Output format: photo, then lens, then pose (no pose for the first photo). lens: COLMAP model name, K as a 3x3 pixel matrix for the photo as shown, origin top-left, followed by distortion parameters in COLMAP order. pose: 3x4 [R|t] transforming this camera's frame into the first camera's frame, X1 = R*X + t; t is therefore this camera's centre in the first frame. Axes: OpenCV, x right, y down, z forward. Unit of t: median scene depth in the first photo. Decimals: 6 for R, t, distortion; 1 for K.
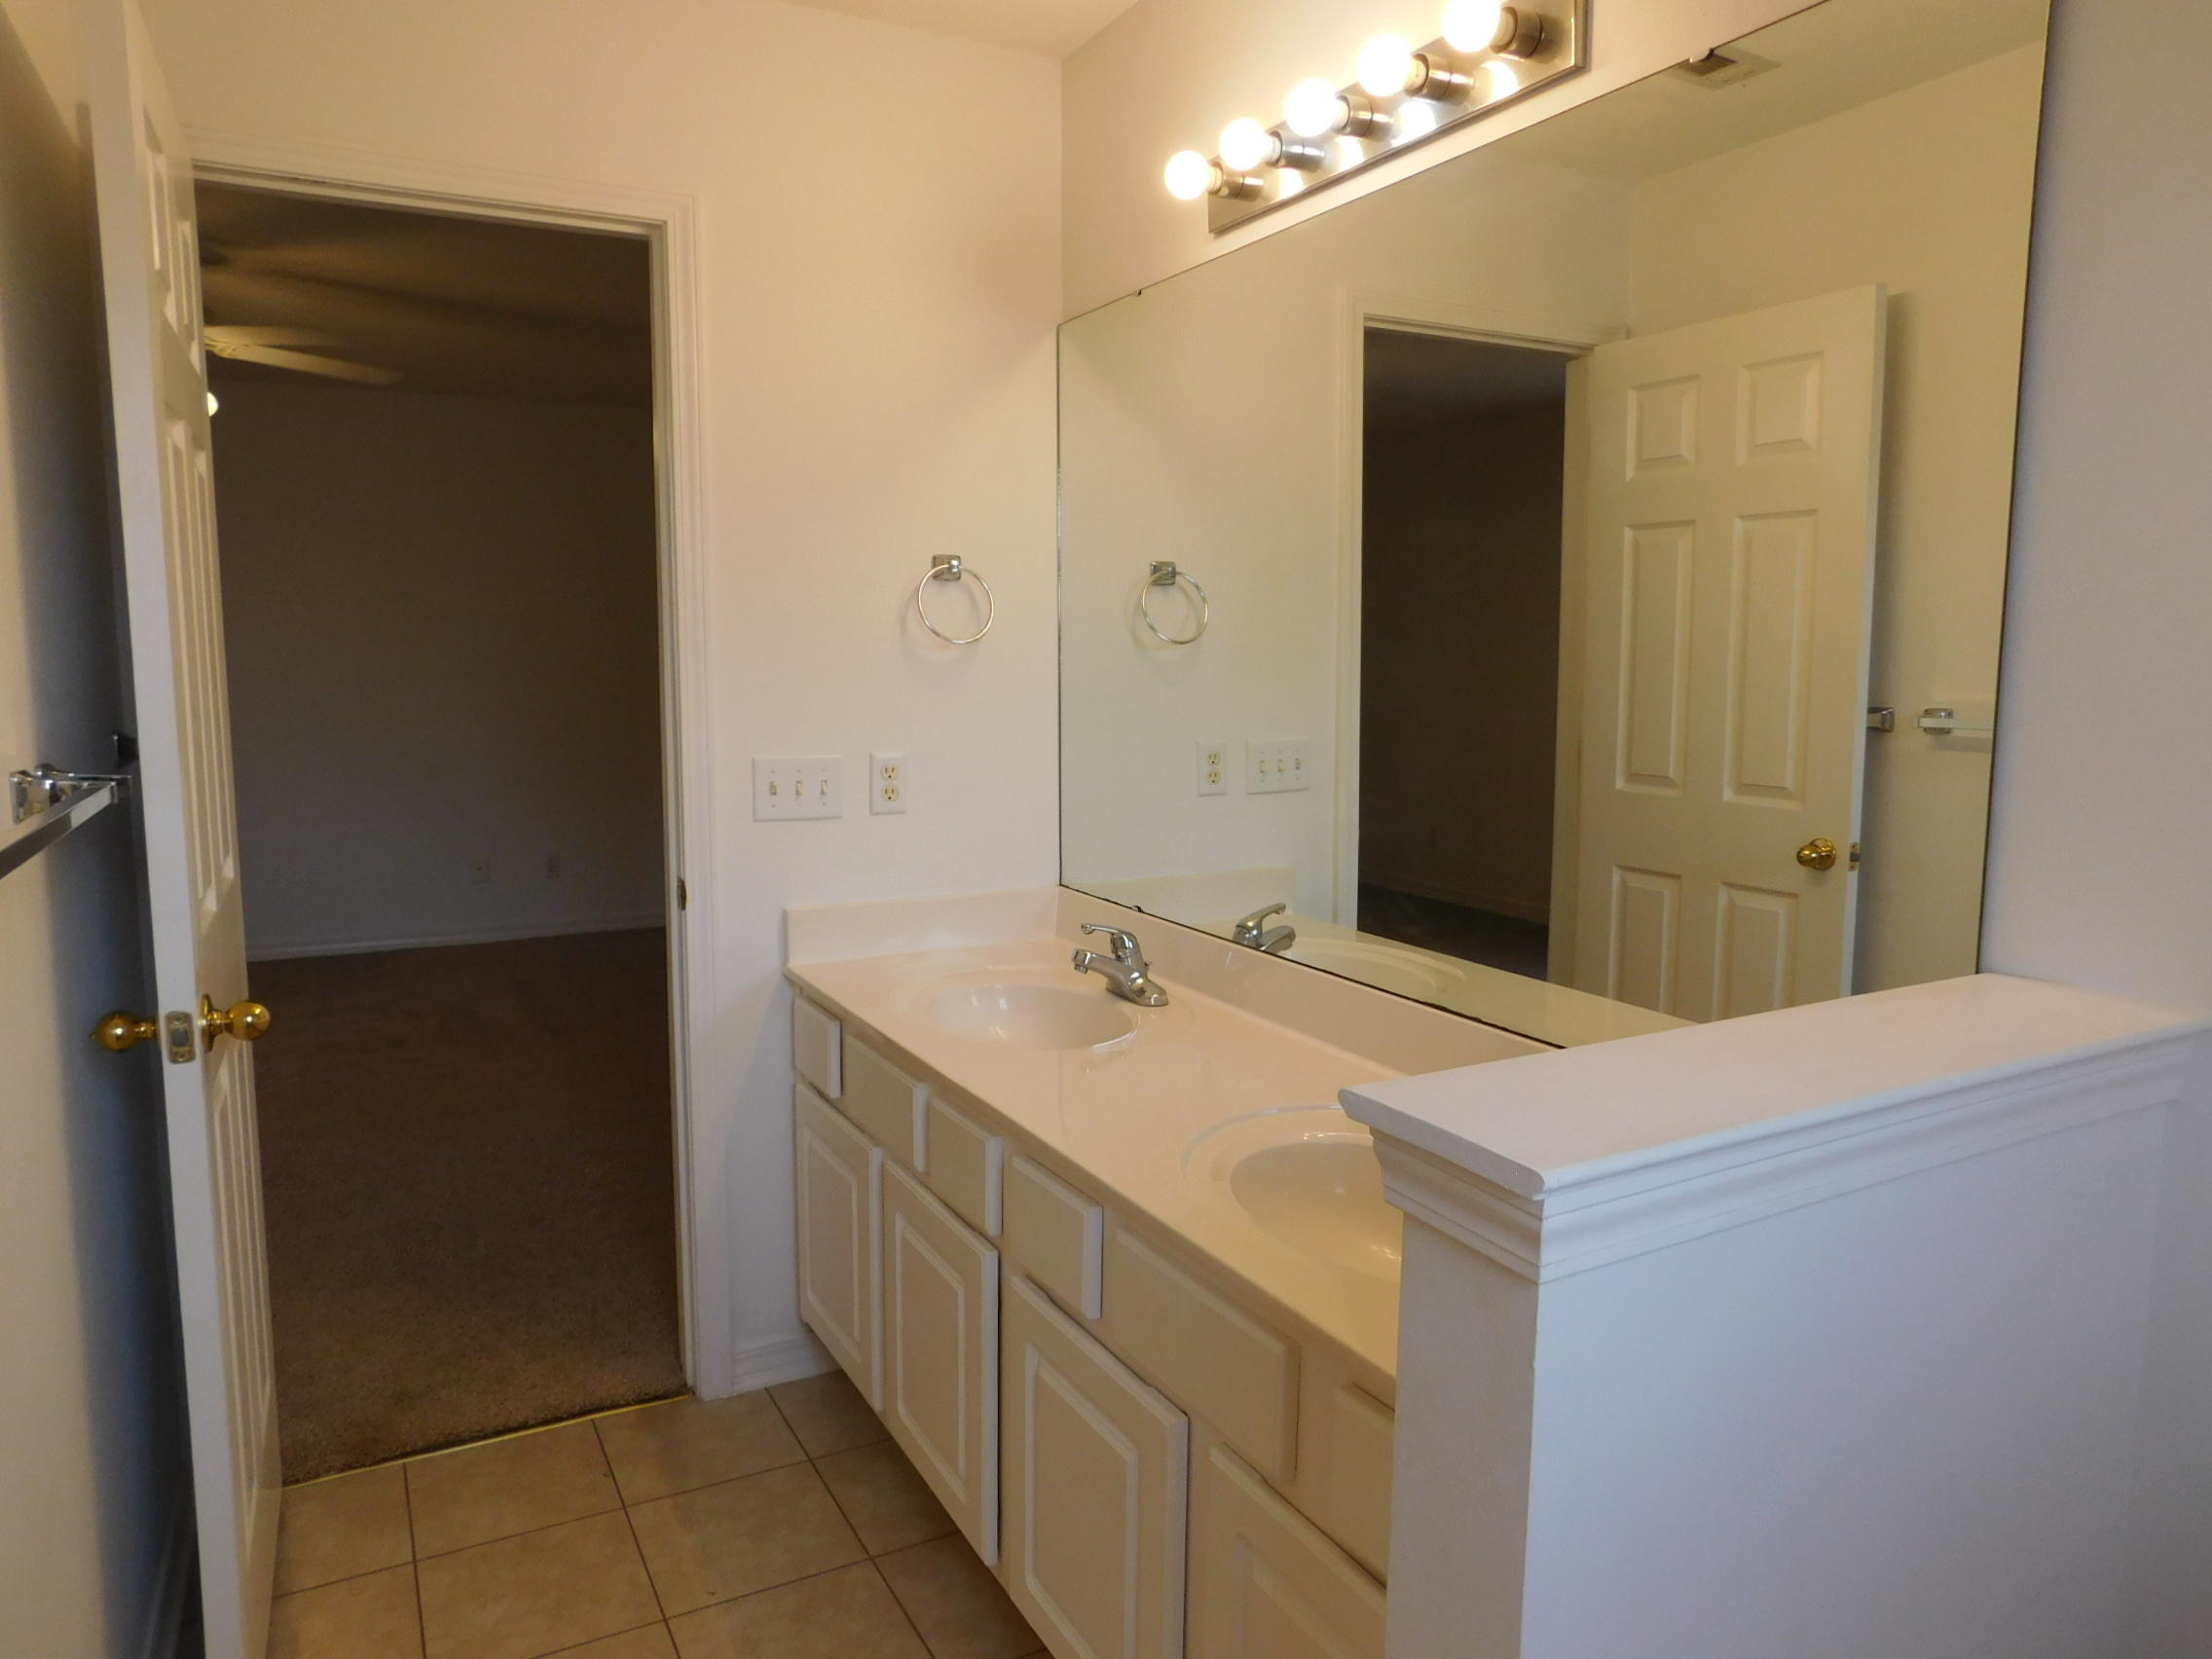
lens RADIAL K [[1480.6, 0, 1098.7], [0, 1480.6, 828.1], [0, 0, 1]] dist [-0.065165, 0.056024]
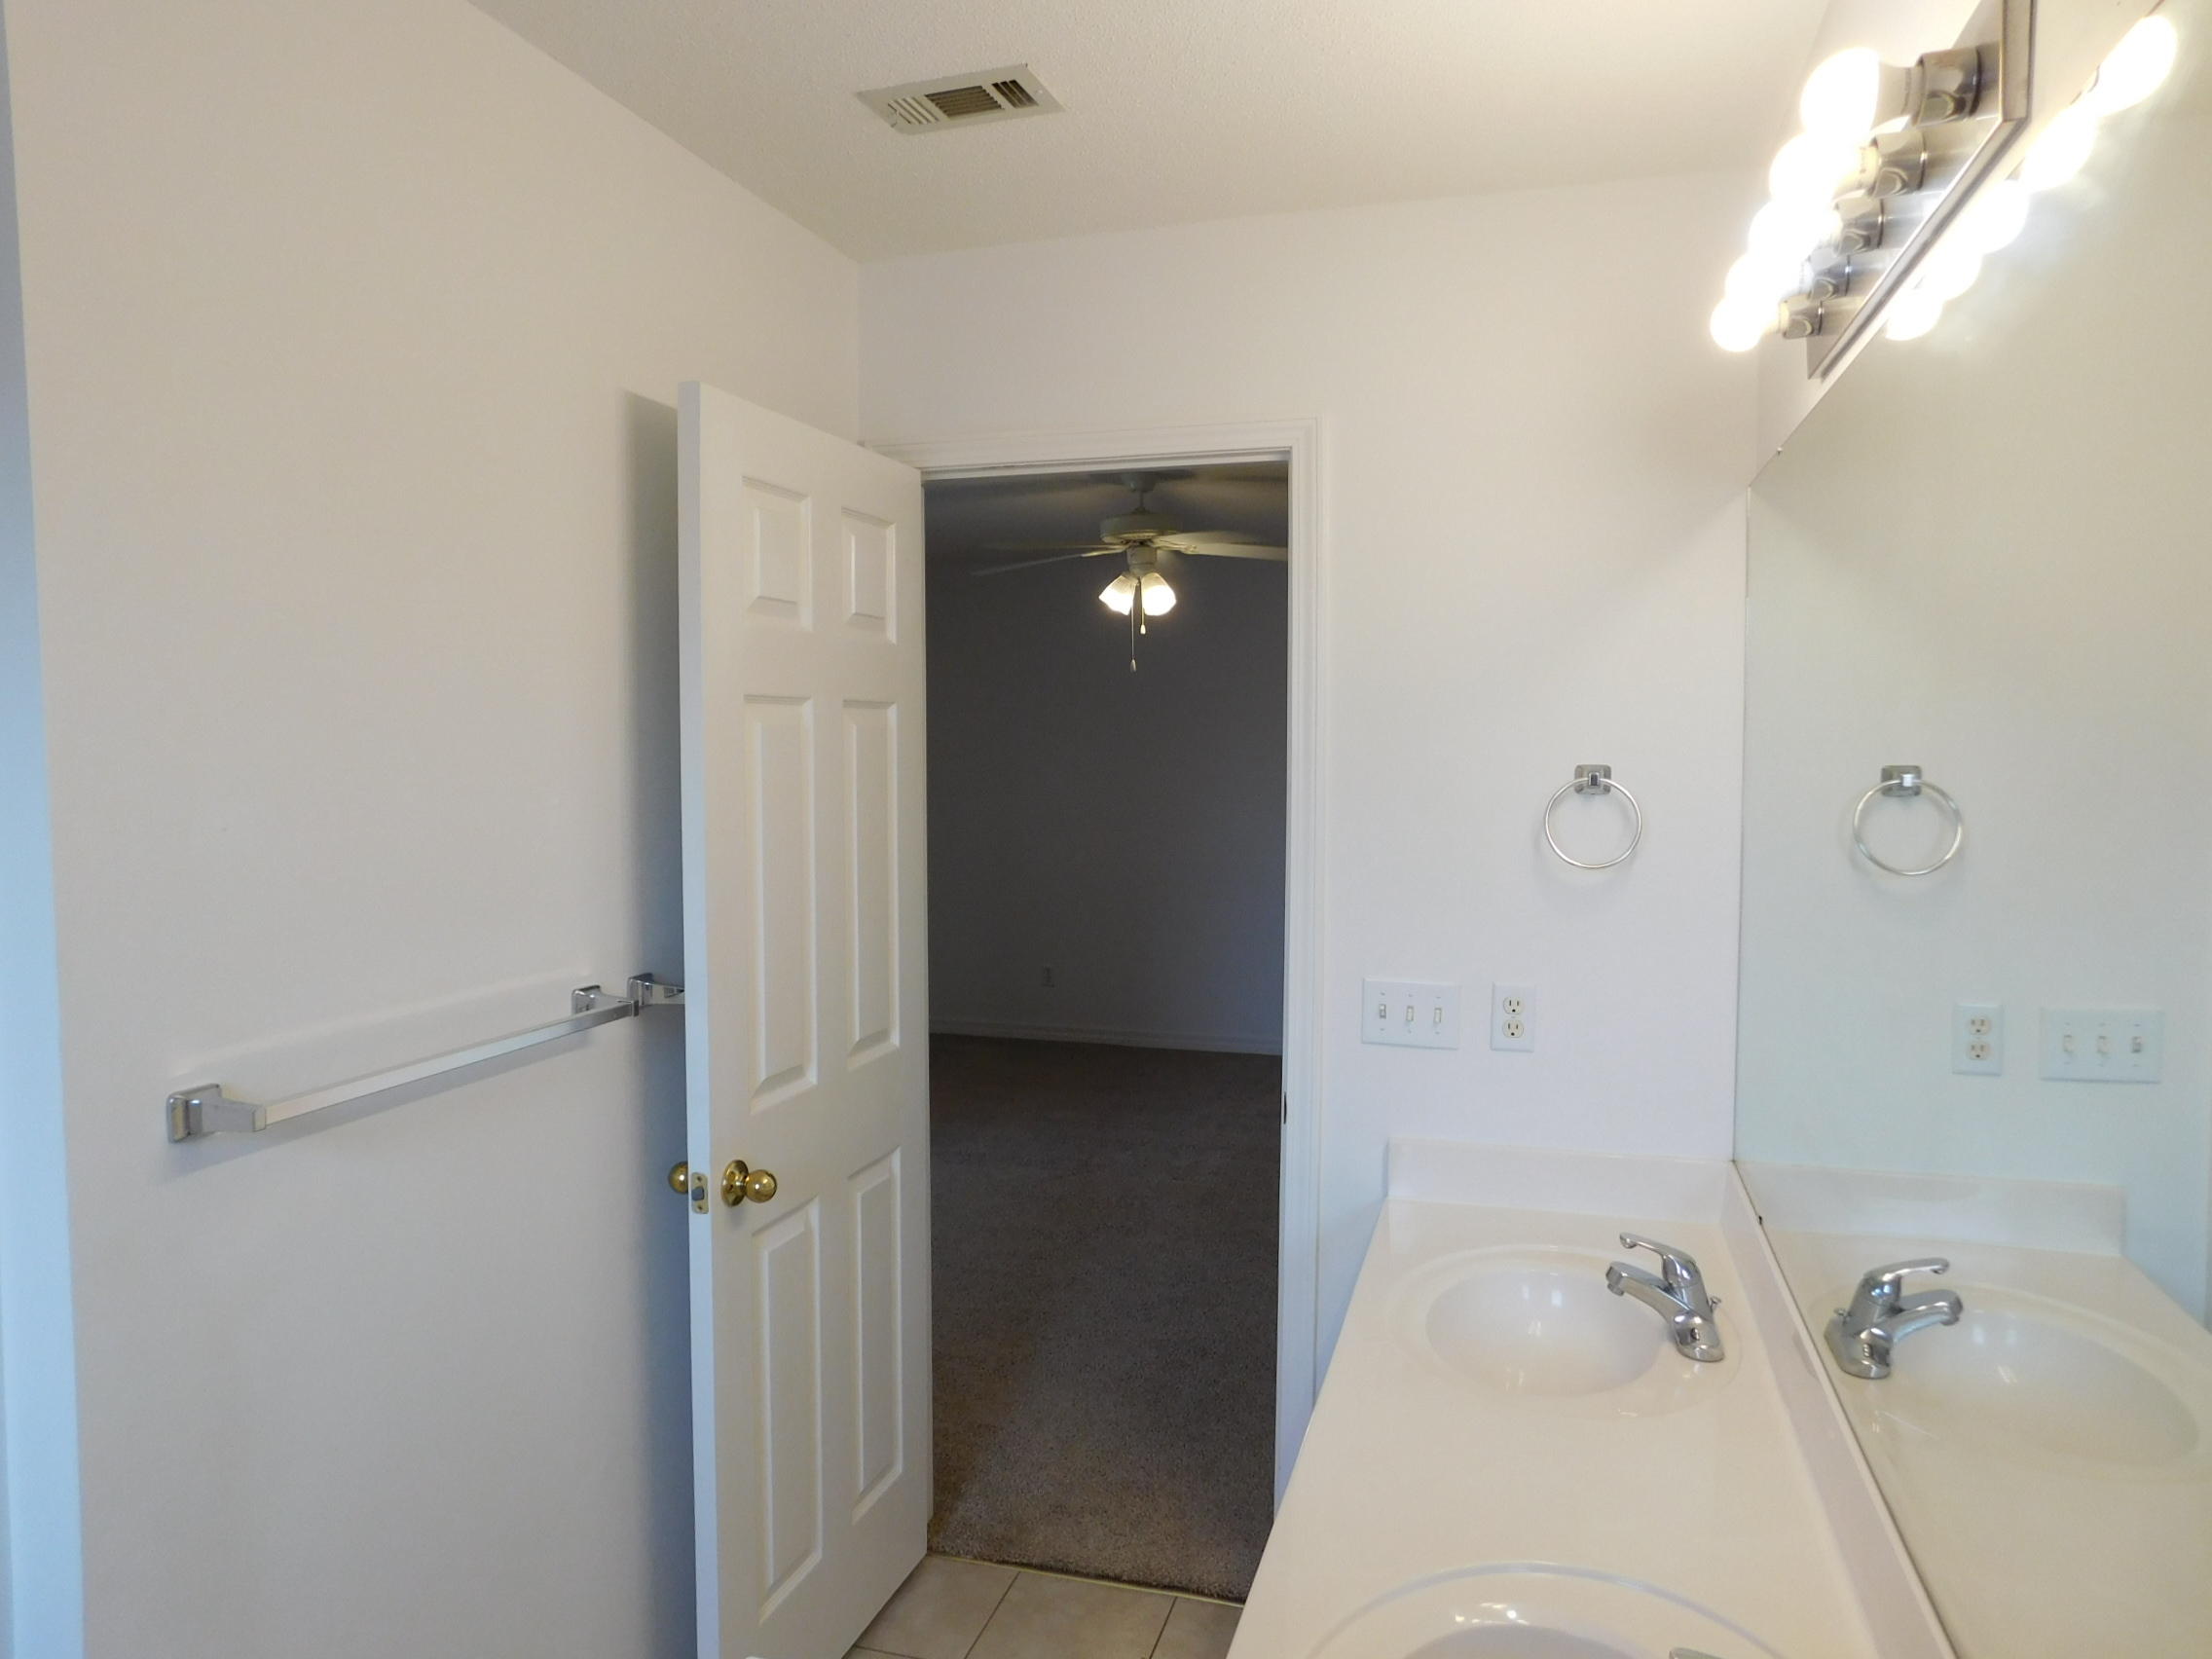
lens RADIAL K [[1480.6, 0, 1098.2], [0, 1480.6, 826.6], [0, 0, 1]] dist [-0.065165, 0.056024]
pose [[0.708954, 0.038987, -0.704176, 0.308744], [-0.080773, 0.996389, -0.026155, -0.103367], [0.700614, 0.075421, 0.709544, 0.179759]]
